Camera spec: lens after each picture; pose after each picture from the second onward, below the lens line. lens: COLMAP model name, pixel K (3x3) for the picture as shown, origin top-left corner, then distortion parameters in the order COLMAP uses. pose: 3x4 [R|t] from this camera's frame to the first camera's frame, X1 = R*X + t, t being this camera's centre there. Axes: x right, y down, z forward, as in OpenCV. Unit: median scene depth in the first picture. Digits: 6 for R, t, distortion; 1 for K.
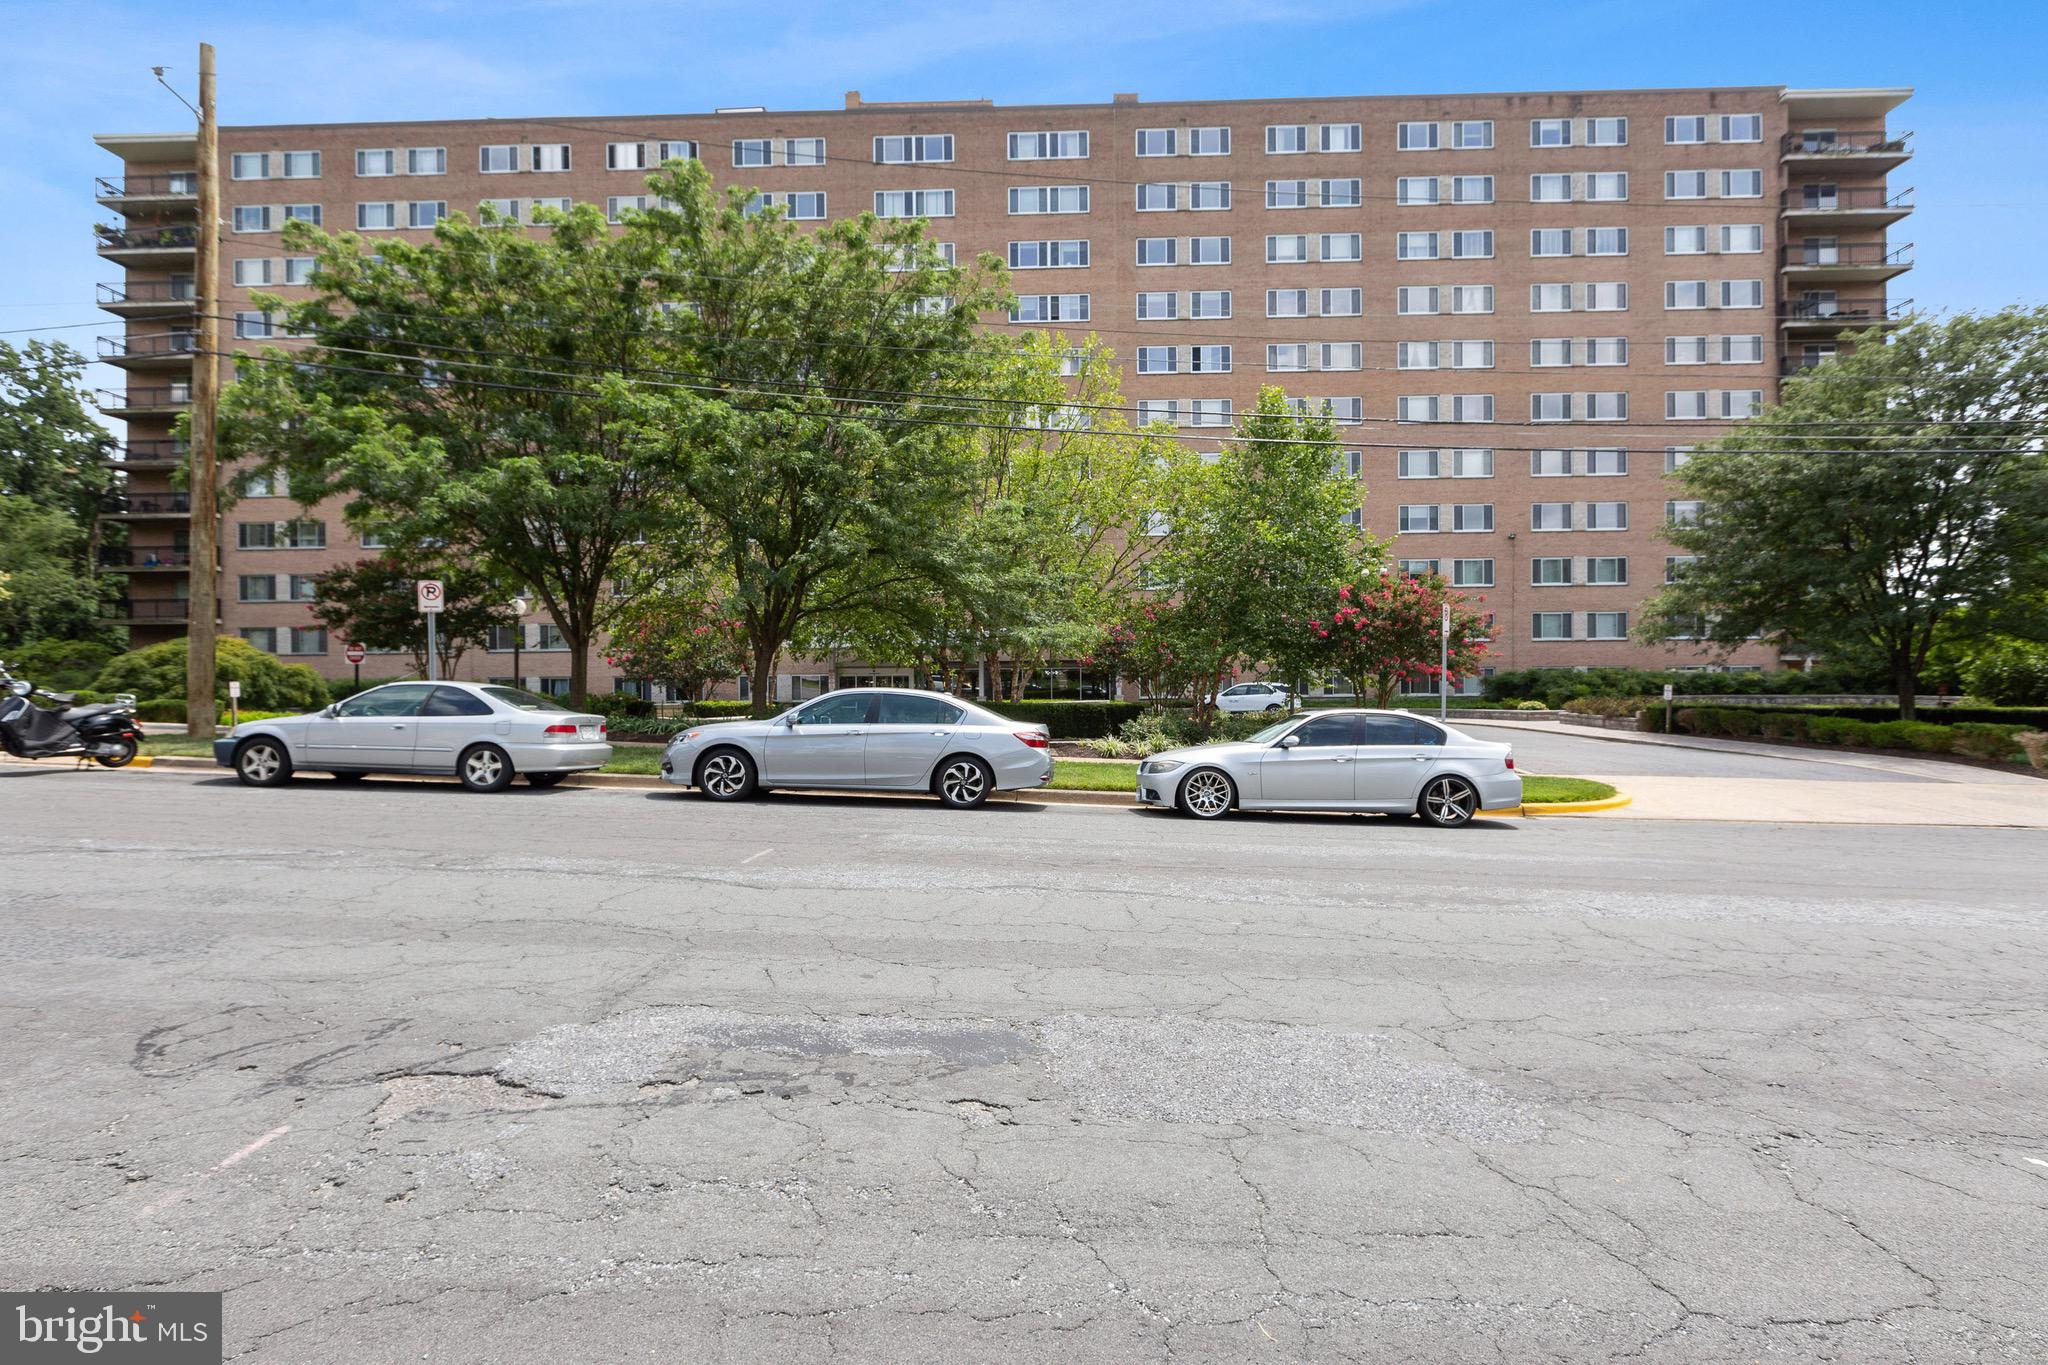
lens RADIAL K [[944.7, 0, 1023.0], [0, 944.7, 674.6], [0, 0, 1]] dist [-0.000237, -0.001350]
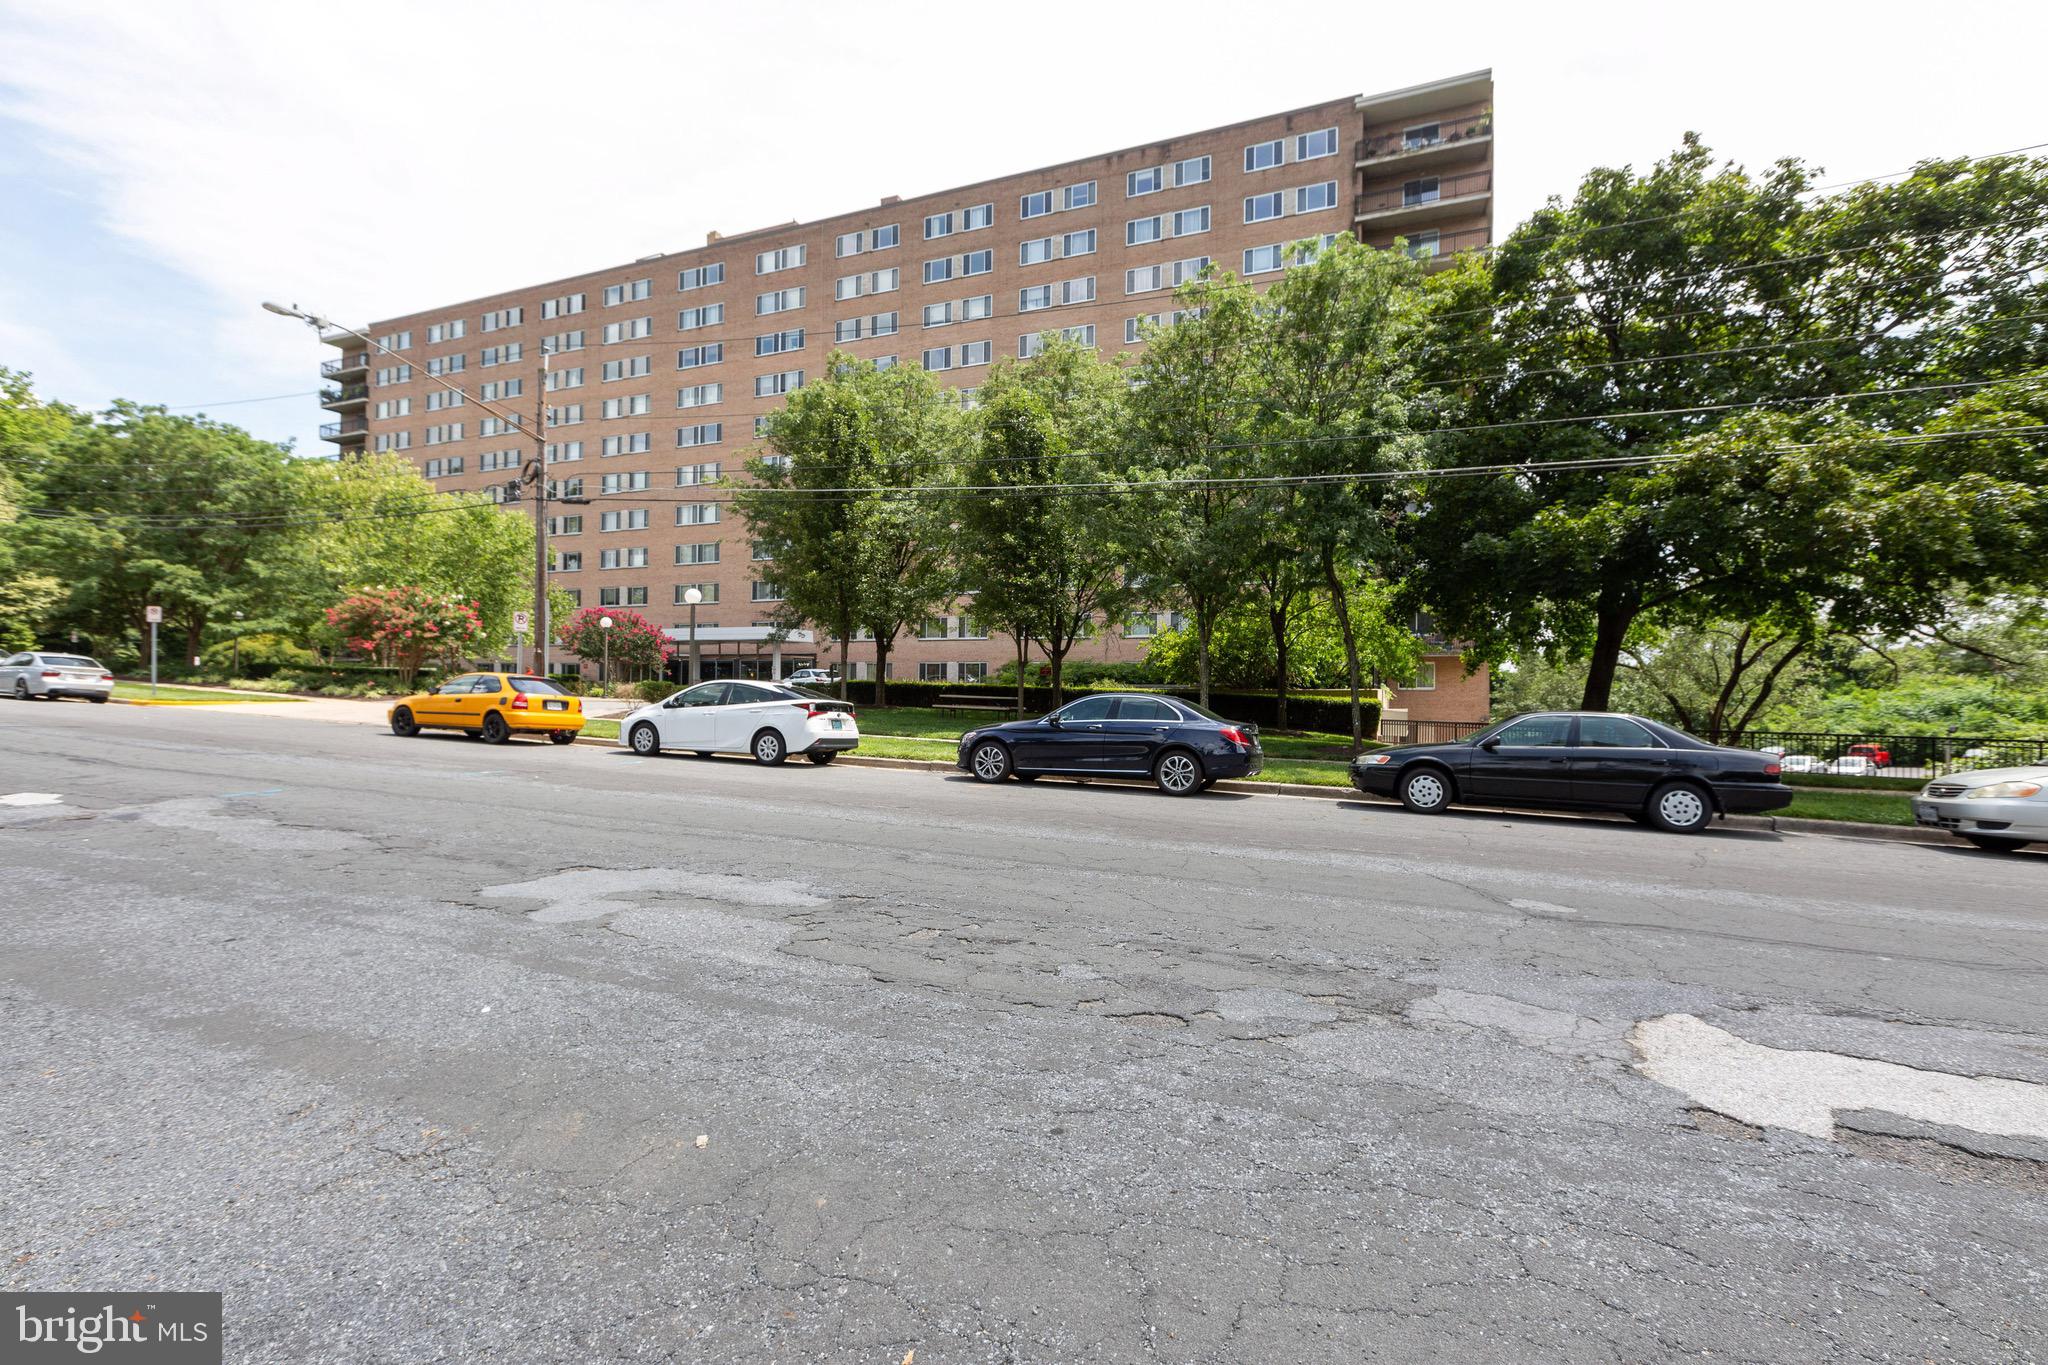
lens RADIAL K [[944.7, 0, 1075.0], [0, 944.7, 673.2], [0, 0, 1]] dist [-0.000237, -0.001350]
pose [[0.934966, 0.004037, -0.354715, 0.876736], [-0.006998, 0.999951, -0.007066, 0.019337], [0.354669, 0.009089, 0.934948, -0.073842]]
